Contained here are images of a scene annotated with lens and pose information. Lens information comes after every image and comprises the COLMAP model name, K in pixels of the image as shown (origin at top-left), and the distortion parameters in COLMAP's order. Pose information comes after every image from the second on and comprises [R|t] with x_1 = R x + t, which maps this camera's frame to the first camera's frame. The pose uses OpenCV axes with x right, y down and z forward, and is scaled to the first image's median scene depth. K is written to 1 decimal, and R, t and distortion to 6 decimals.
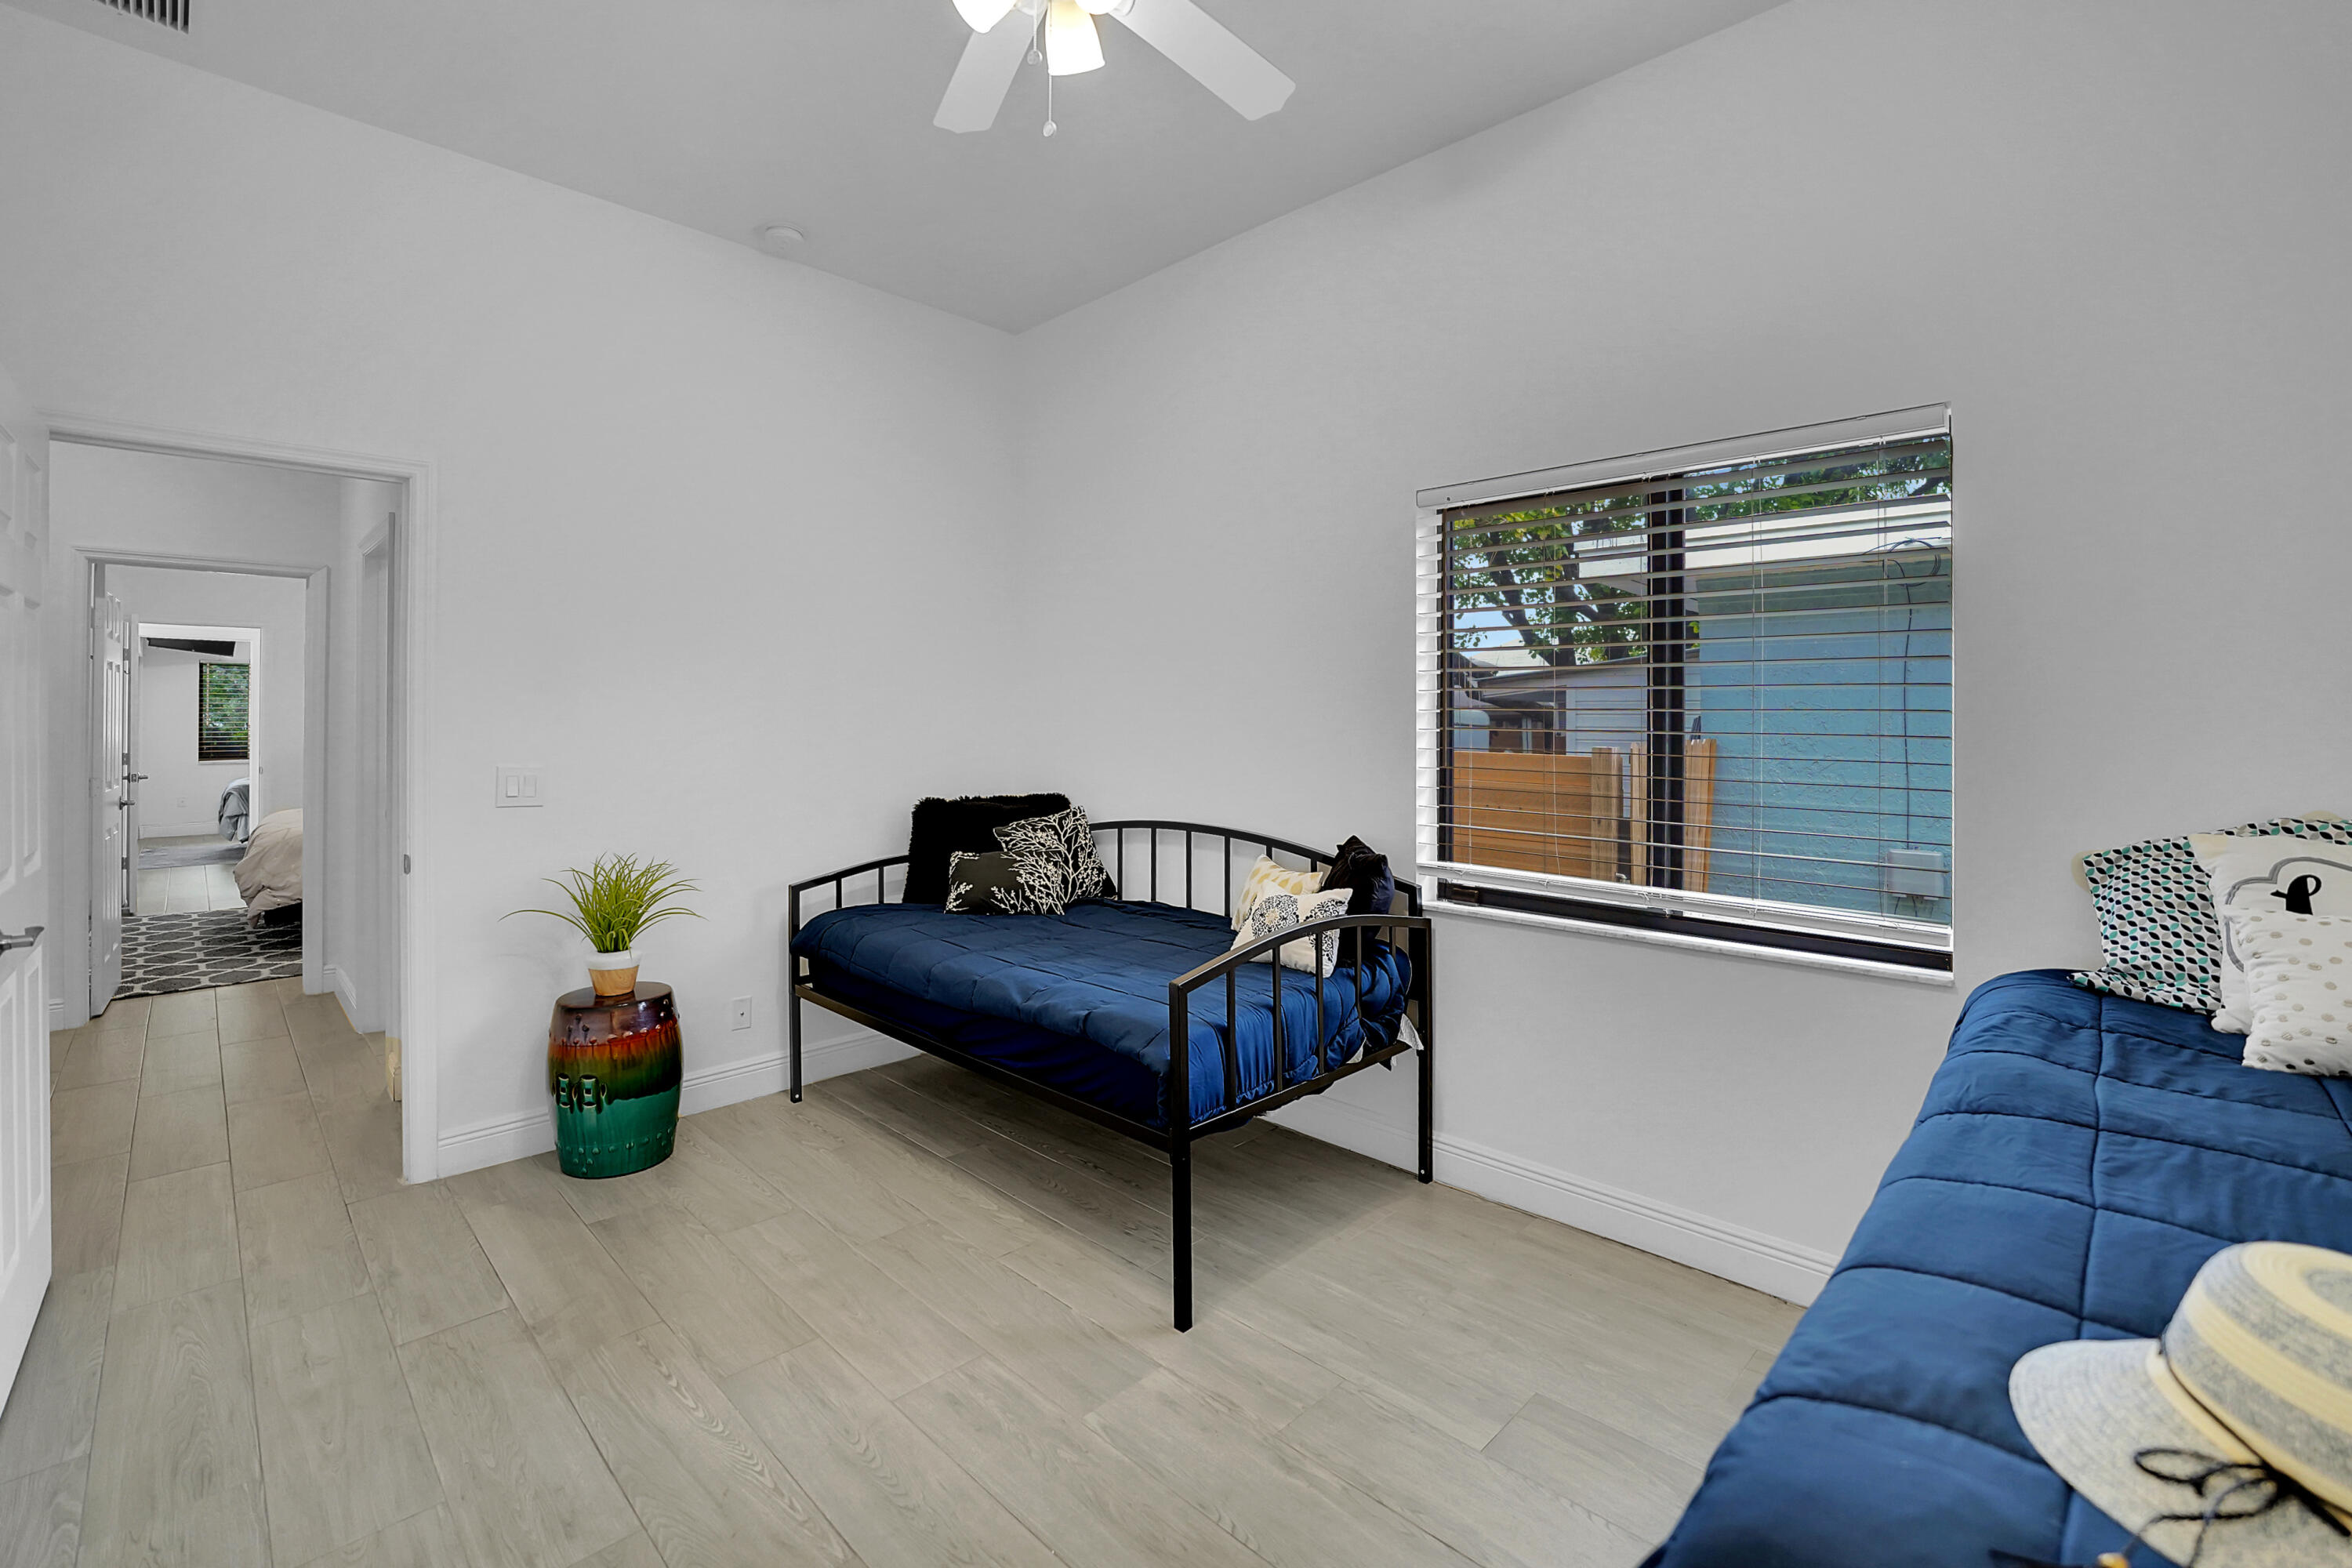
lens RADIAL K [[1008.3, 0, 1175.5], [0, 1008.3, 715.4], [0, 0, 1]] dist [-0.017846, 0.000018]
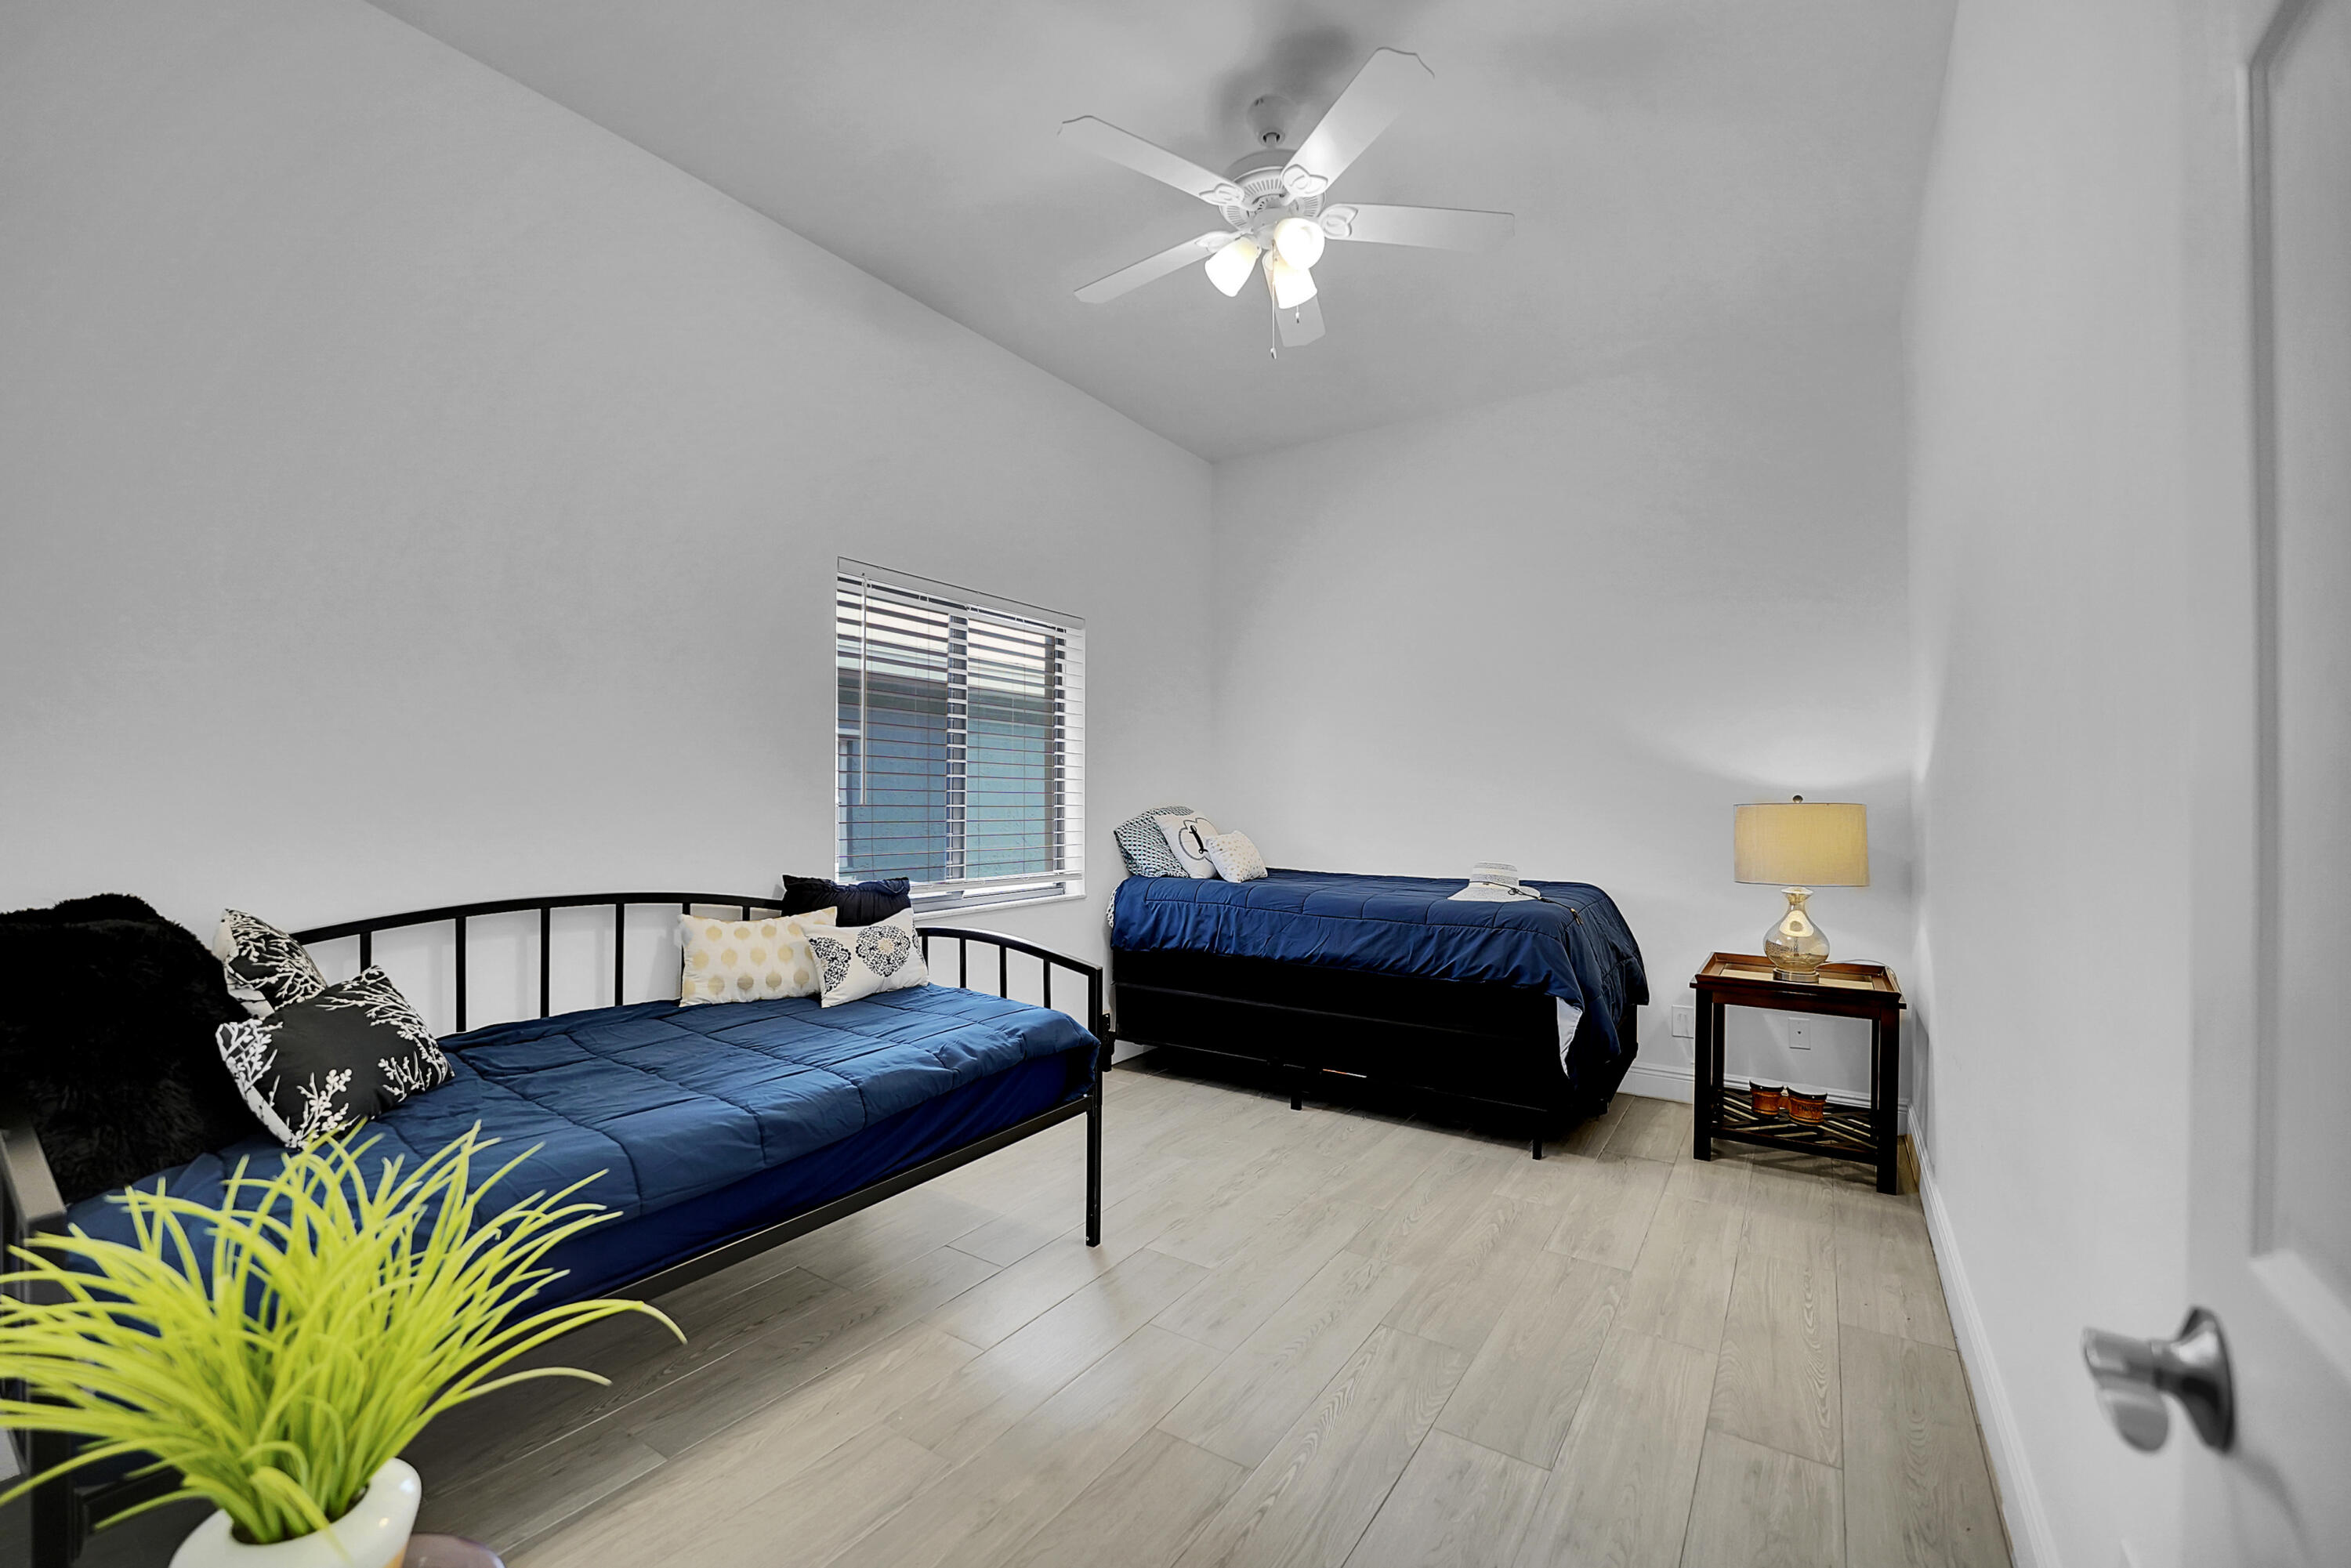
lens RADIAL K [[983.7, 0, 1168.2], [0, 983.7, 800.2], [0, 0, 1]] dist [-0.017467, 0.000280]
pose [[-0.199508, 0.001860, 0.979894, -0.846686], [-0.009265, 0.999950, -0.003784, 0.044719], [-0.979852, -0.009833, -0.199481, 0.813073]]
